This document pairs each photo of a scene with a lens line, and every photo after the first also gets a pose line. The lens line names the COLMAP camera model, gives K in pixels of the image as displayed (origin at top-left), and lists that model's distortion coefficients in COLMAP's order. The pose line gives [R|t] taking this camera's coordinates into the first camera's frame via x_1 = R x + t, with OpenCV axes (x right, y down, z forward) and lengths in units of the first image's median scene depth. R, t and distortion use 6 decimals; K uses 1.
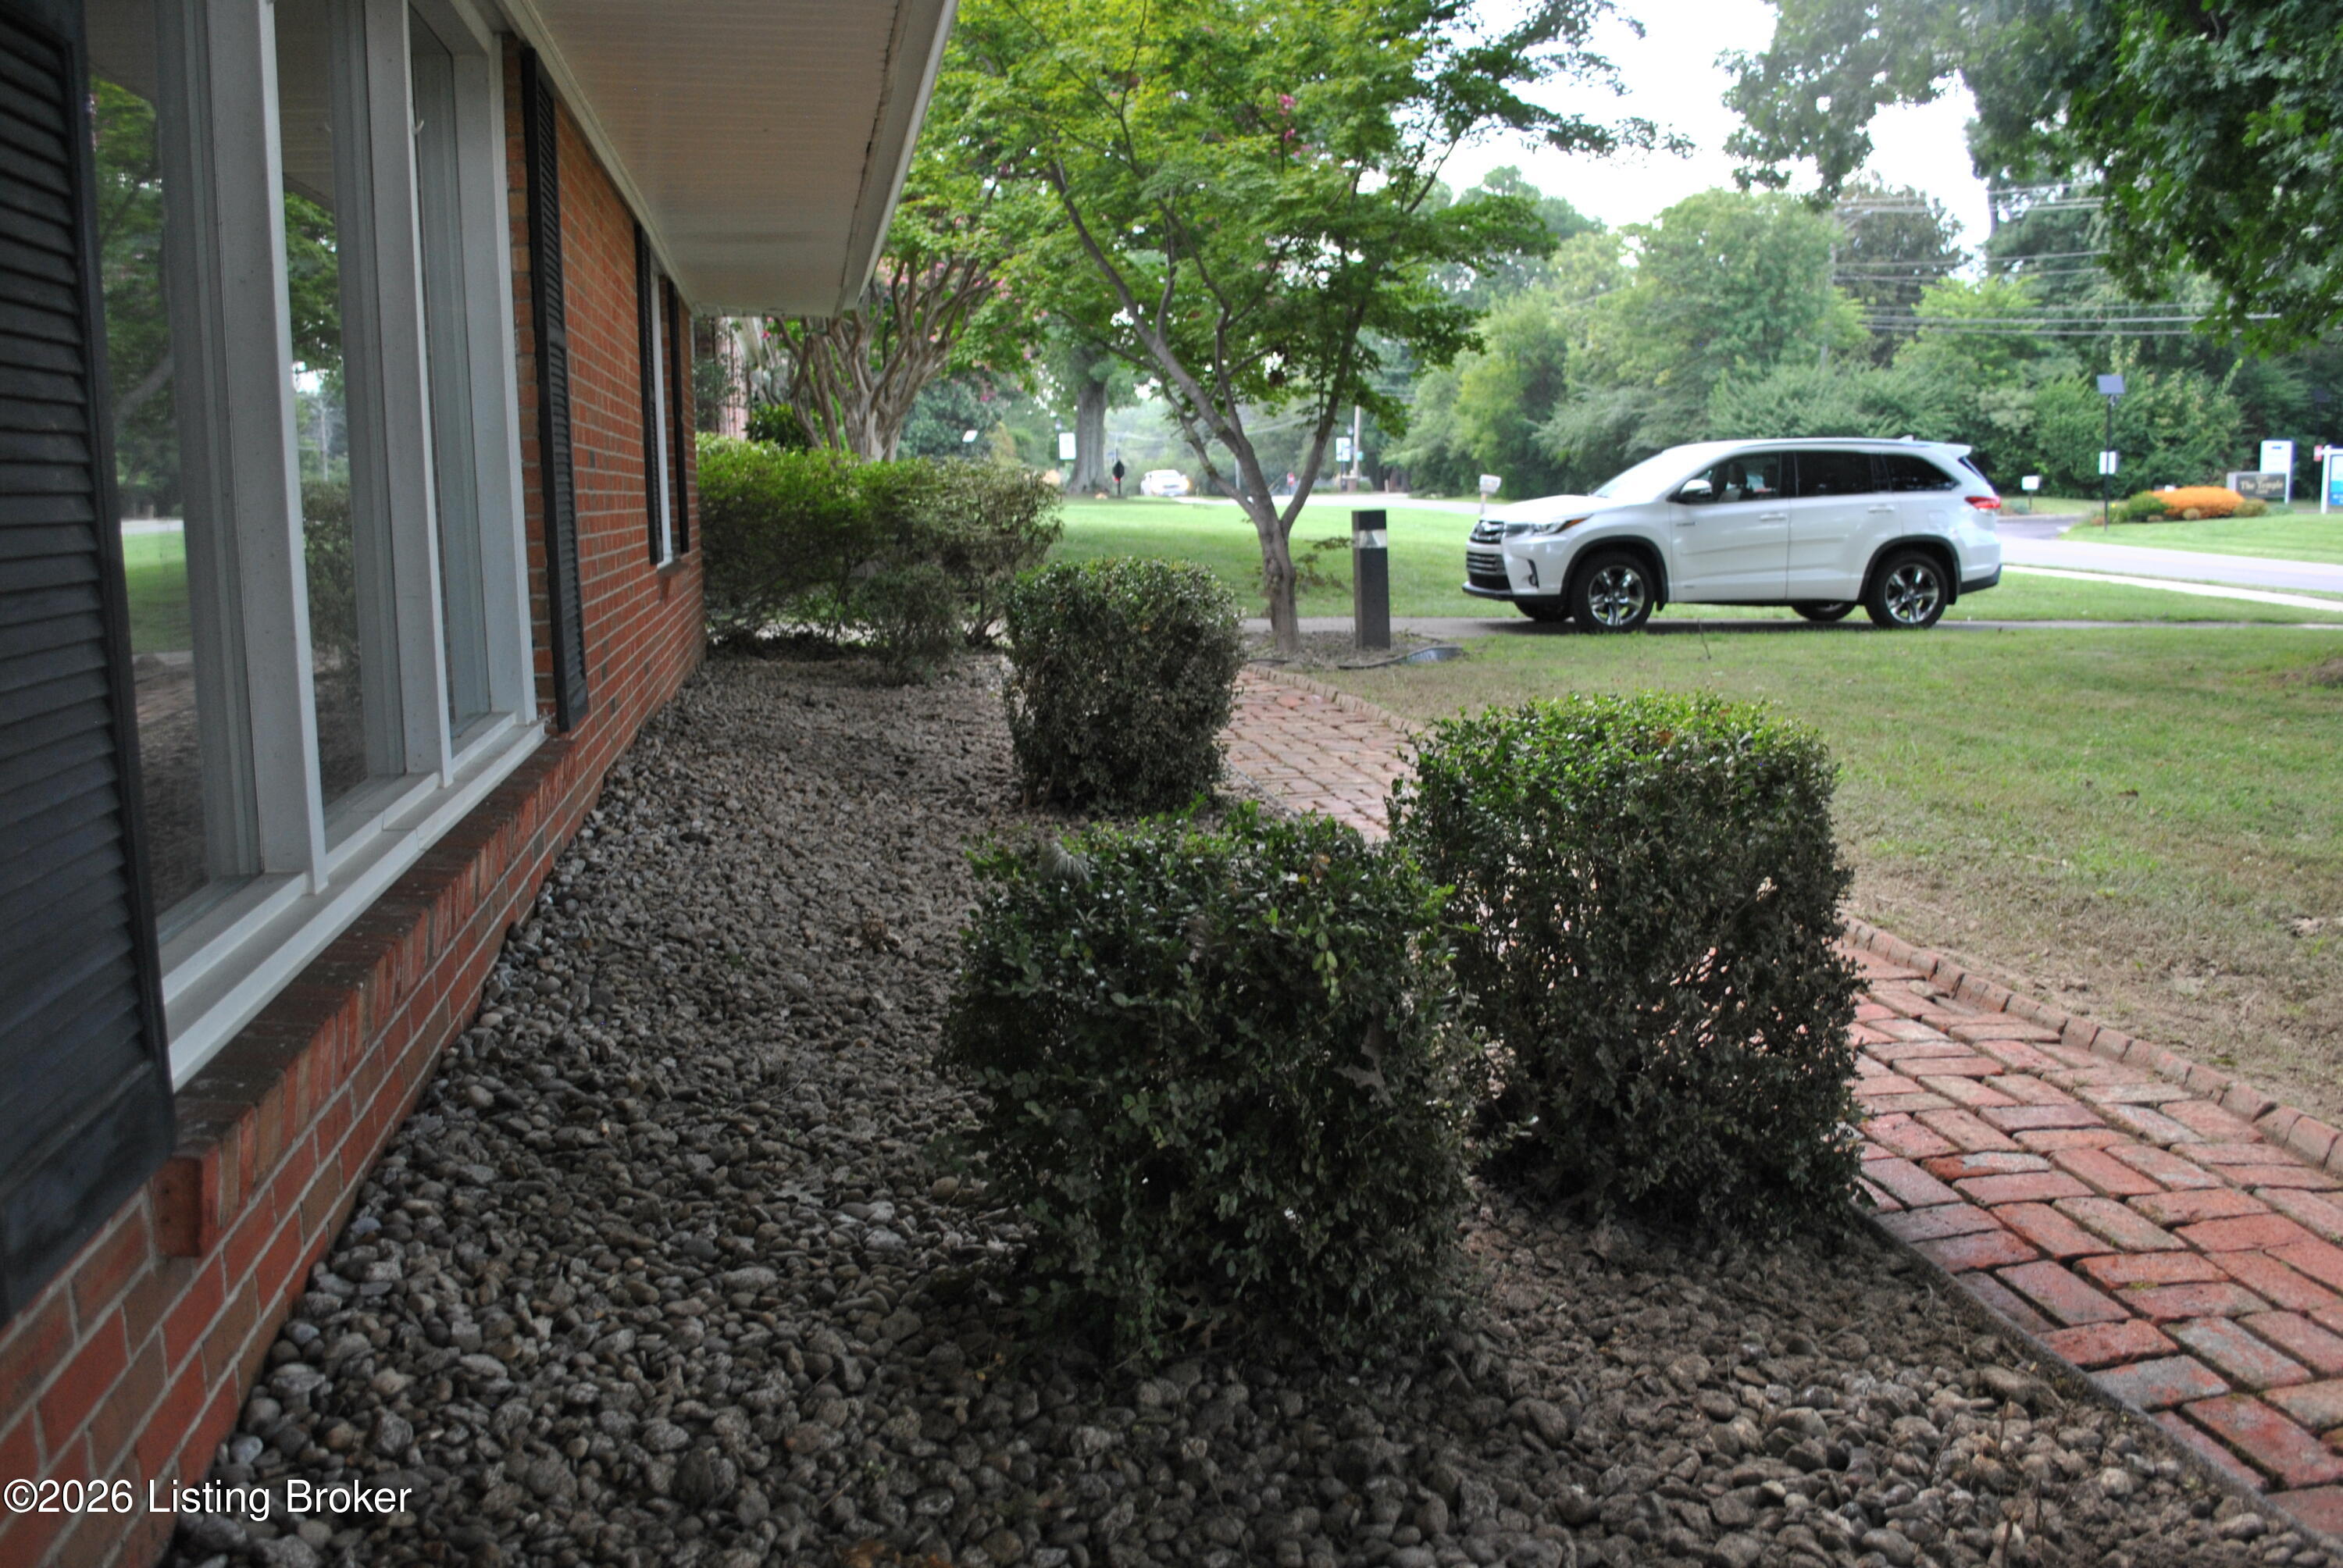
lens RADIAL K [[2077.8, 0, 1185.9], [0, 2077.8, 772.3], [0, 0, 1]] dist [-0.075250, 0.010112]
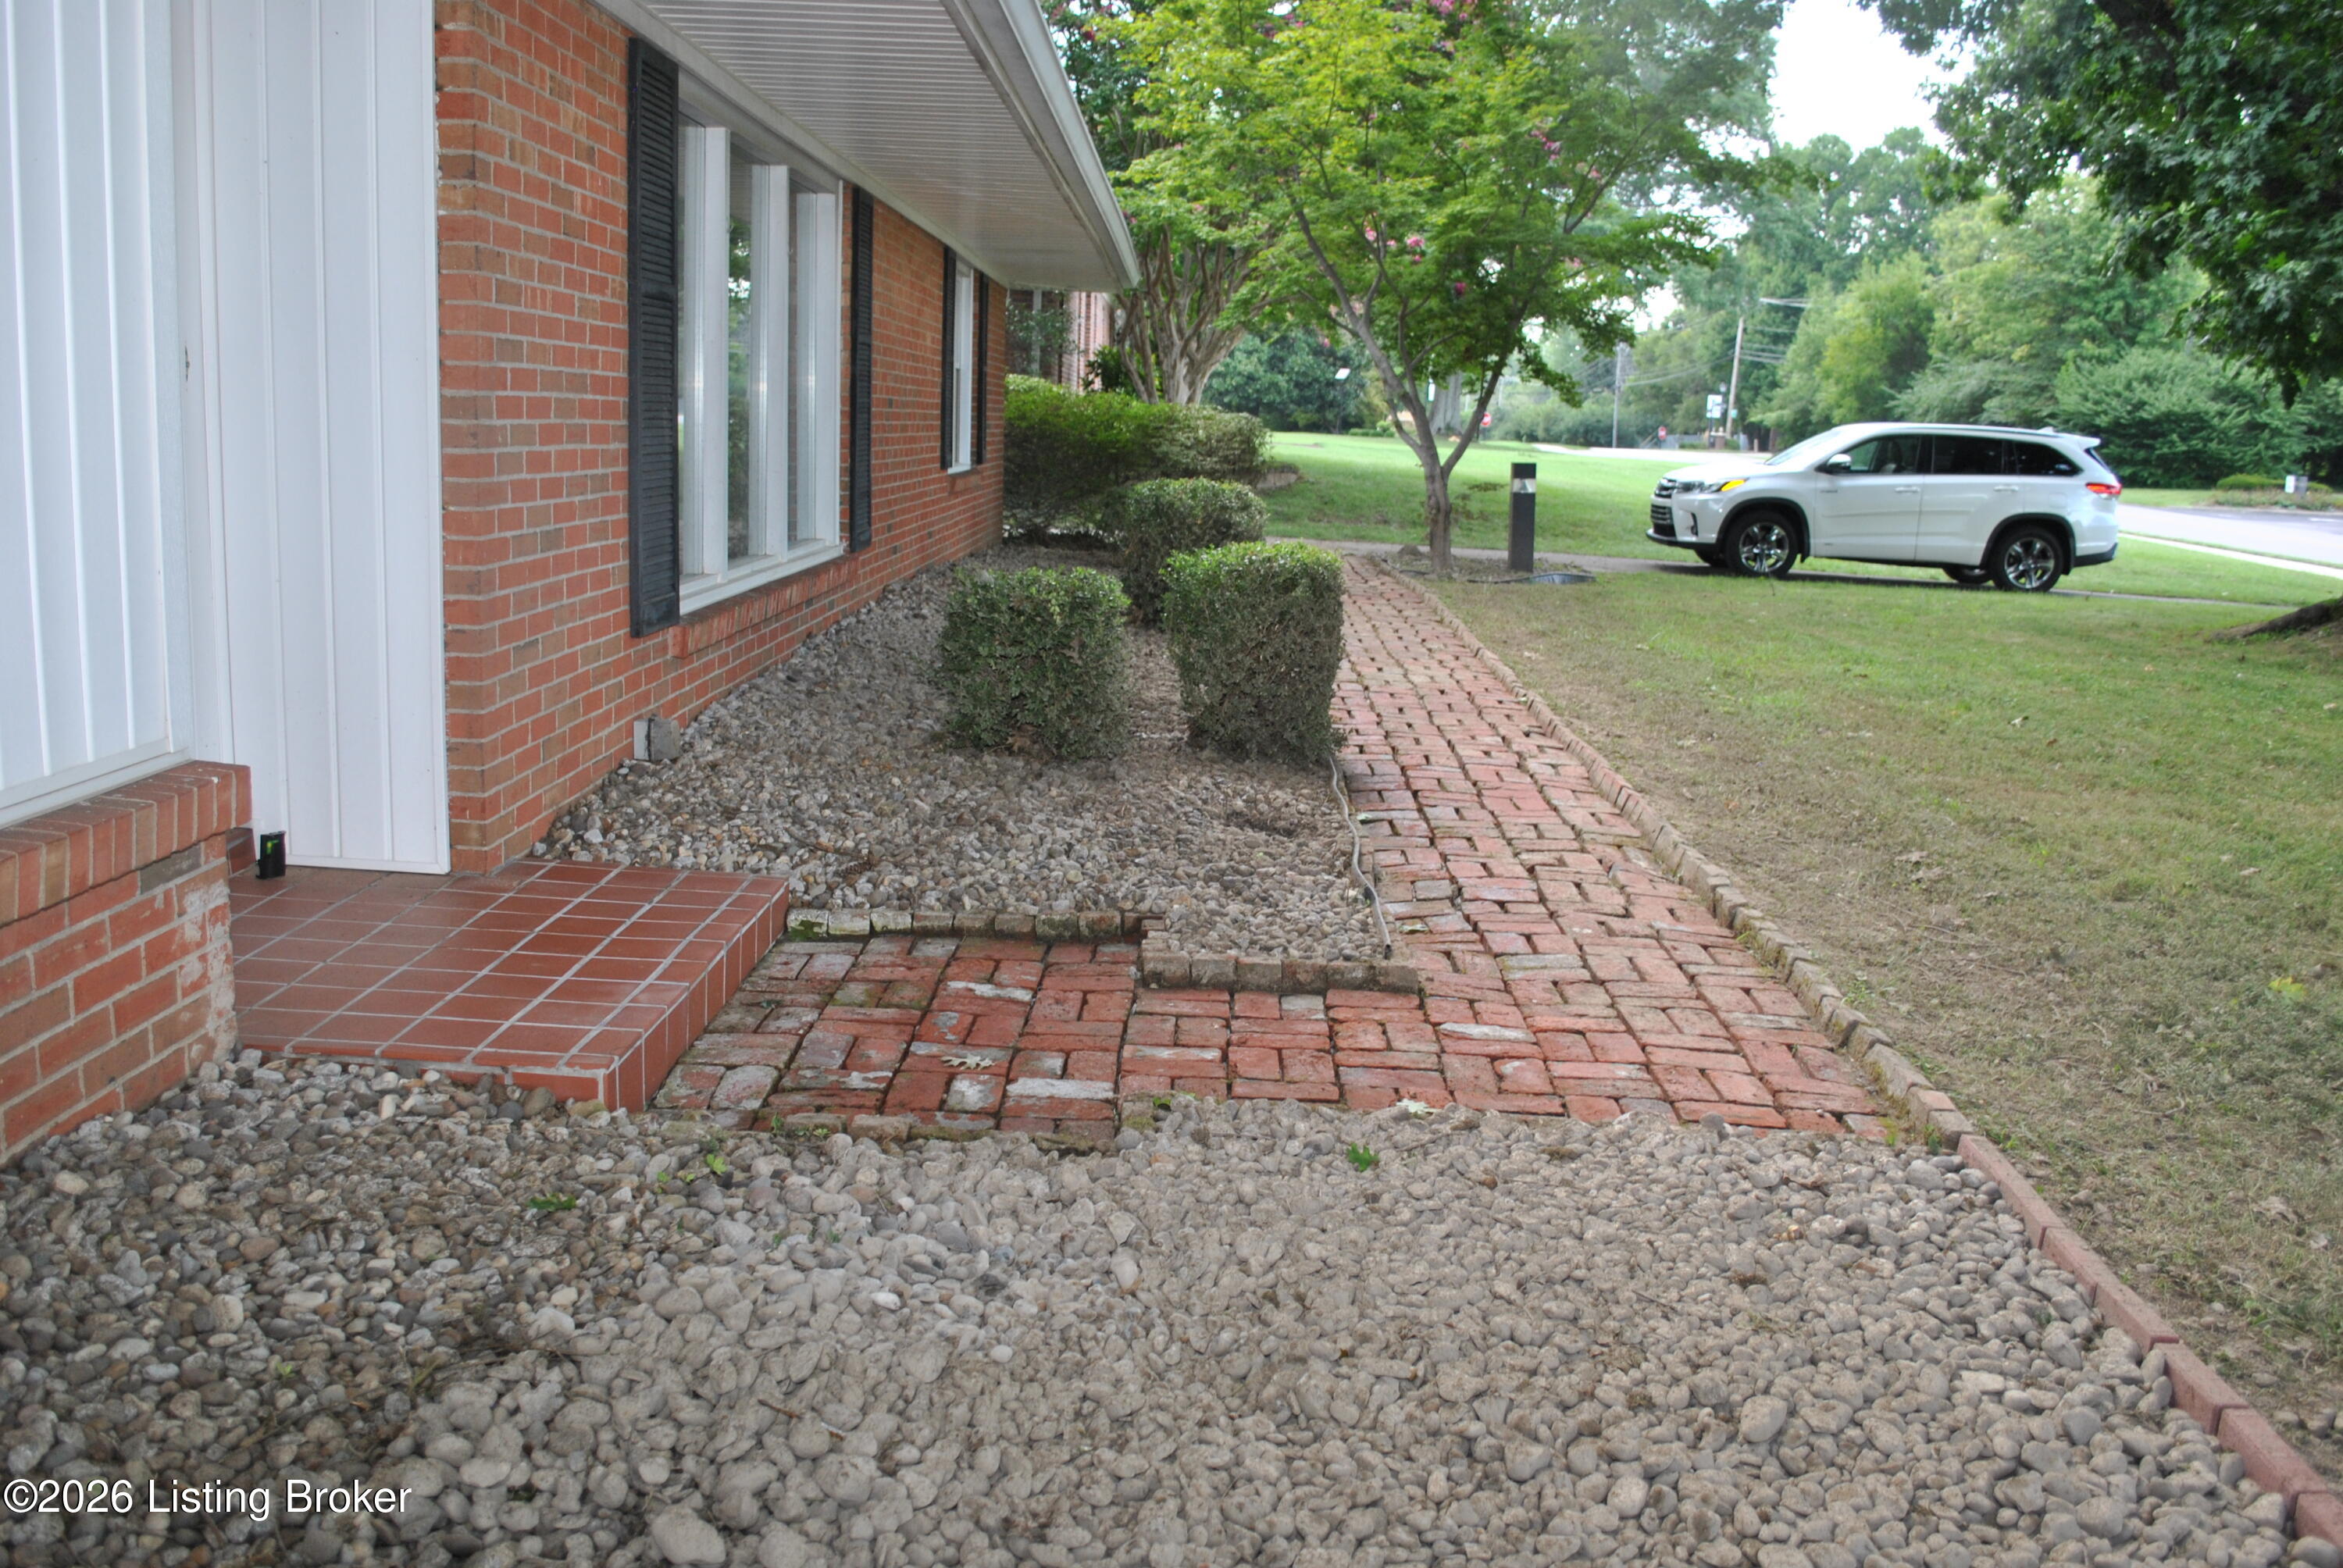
lens RADIAL K [[2077.8, 0, 1180.6], [0, 2077.8, 774.3], [0, 0, 1]] dist [-0.075250, 0.010112]
pose [[0.980759, 0.082038, -0.177149, 0.129226], [-0.076491, 0.996348, 0.037932, 0.033247], [0.179614, -0.023652, 0.983453, -0.304235]]
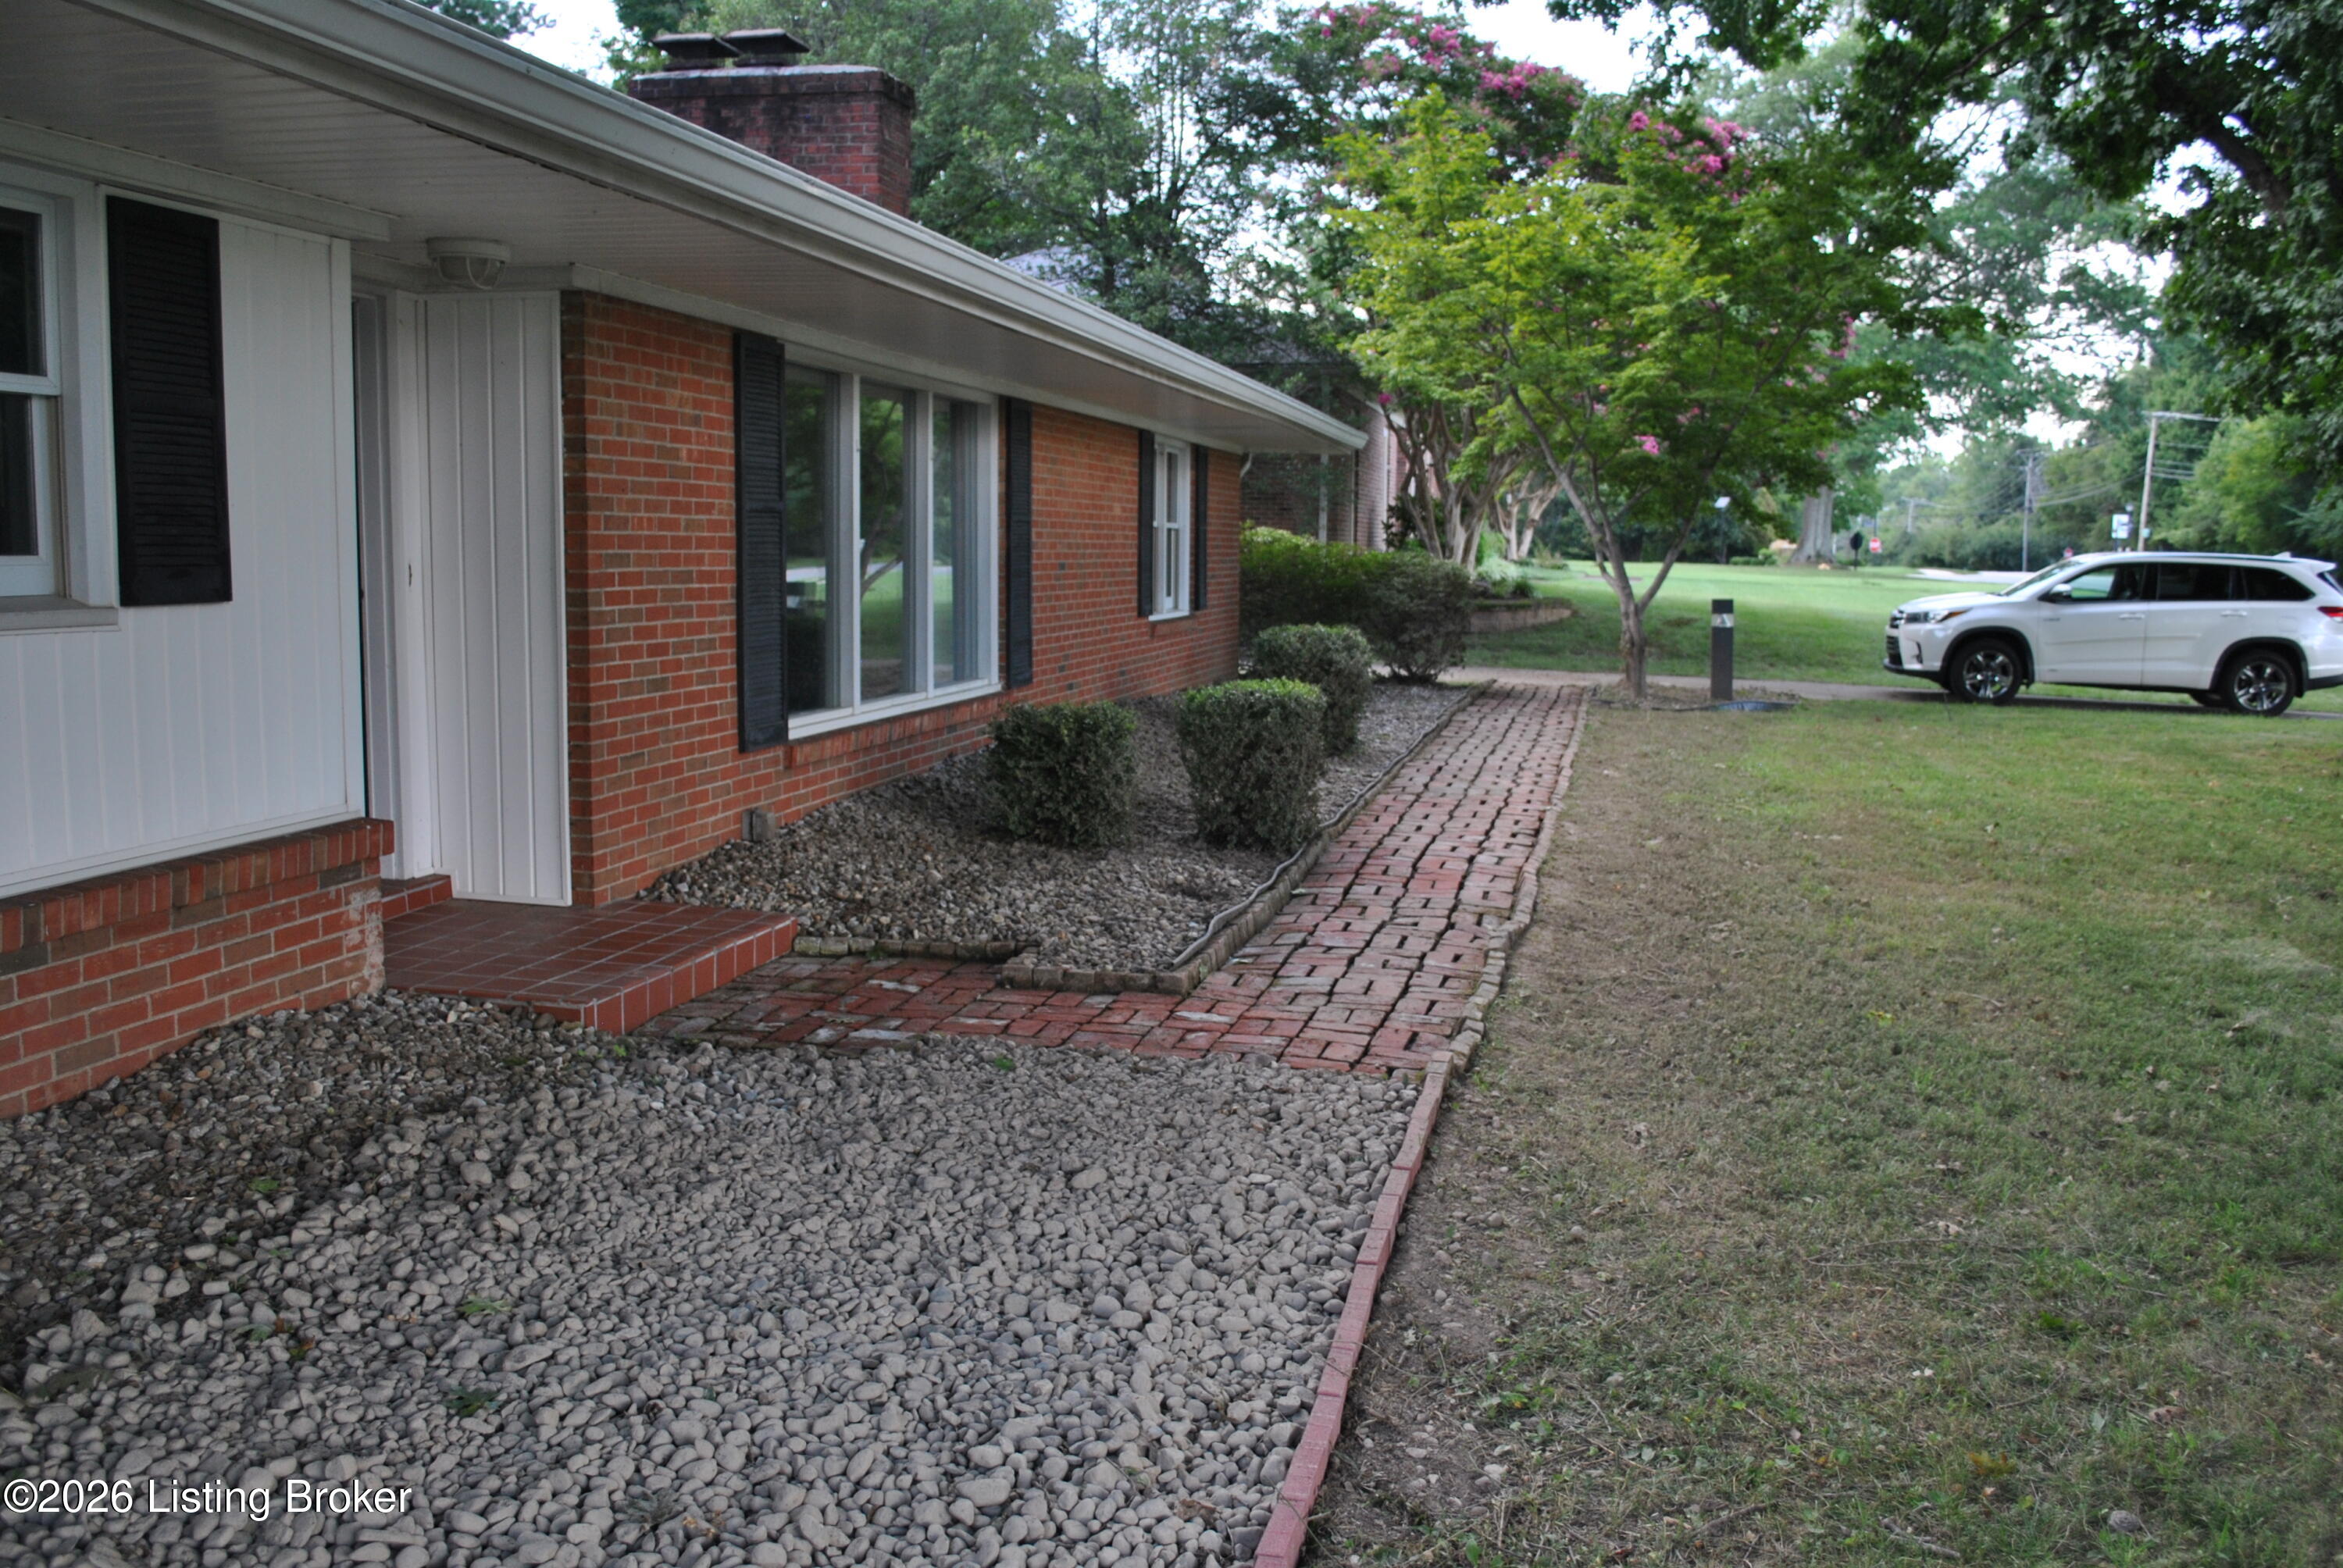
lens RADIAL K [[2087.1, 0, 1179.3], [0, 2087.1, 783.6], [0, 0, 1]] dist [-0.071420, 0.003032]
pose [[0.926830, 0.071136, -0.368682, 0.284889], [-0.078692, 0.996884, -0.005478, 0.032095], [0.367144, 0.034090, 0.929539, -0.420630]]
